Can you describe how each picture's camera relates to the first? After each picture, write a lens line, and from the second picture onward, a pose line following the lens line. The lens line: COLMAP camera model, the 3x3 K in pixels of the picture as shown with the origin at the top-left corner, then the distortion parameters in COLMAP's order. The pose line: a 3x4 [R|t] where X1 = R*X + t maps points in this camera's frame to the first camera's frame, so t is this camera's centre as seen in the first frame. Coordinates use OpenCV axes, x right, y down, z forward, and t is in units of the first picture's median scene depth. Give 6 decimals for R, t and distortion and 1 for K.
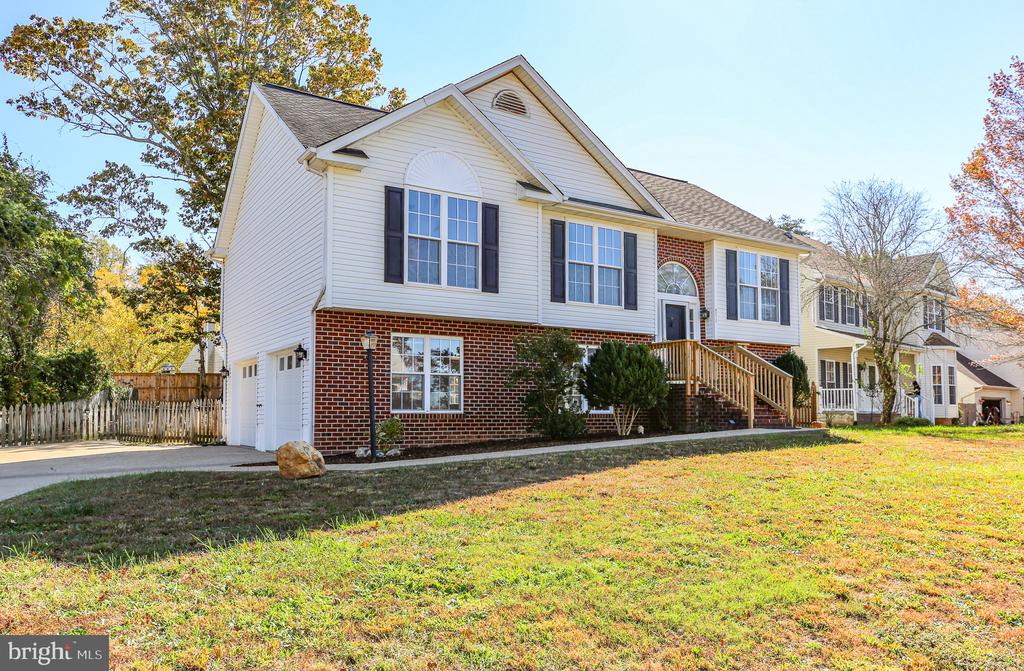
lens RADIAL K [[743.2, 0, 553.7], [0, 743.2, 411.6], [0, 0, 1]] dist [-0.000544, -0.002261]
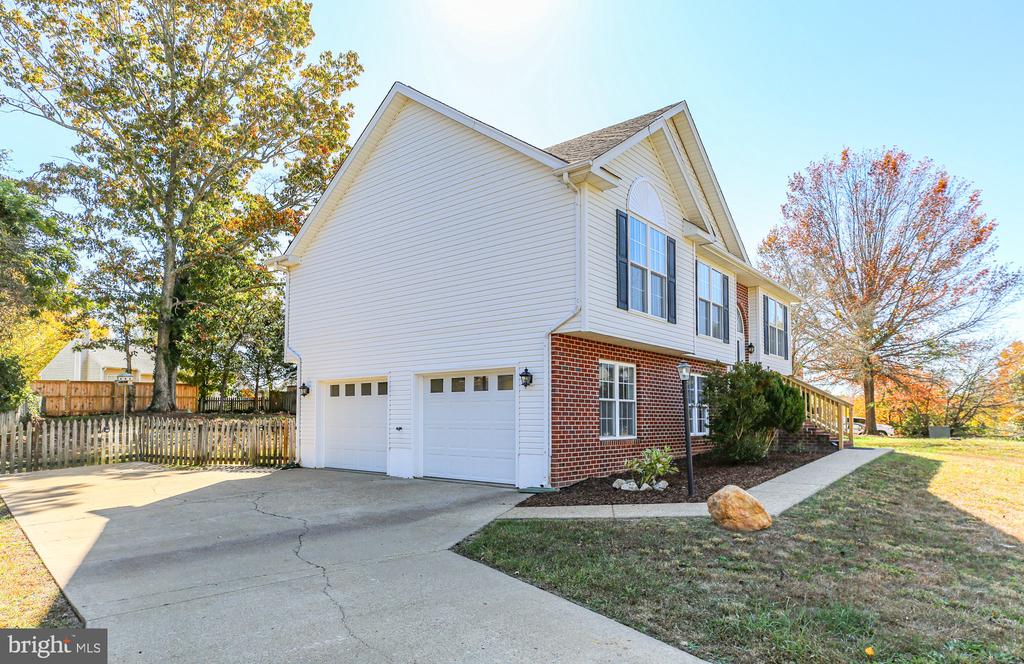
lens RADIAL K [[597.2, 0, 510.9], [0, 597.2, 418.1], [0, 0, 1]] dist [0.004663, 0.002790]
pose [[0.953590, 0.004545, 0.301072, -0.502145], [-0.006427, 0.999965, 0.005262, -0.027268], [-0.301038, -0.006953, 0.953587, 0.245955]]
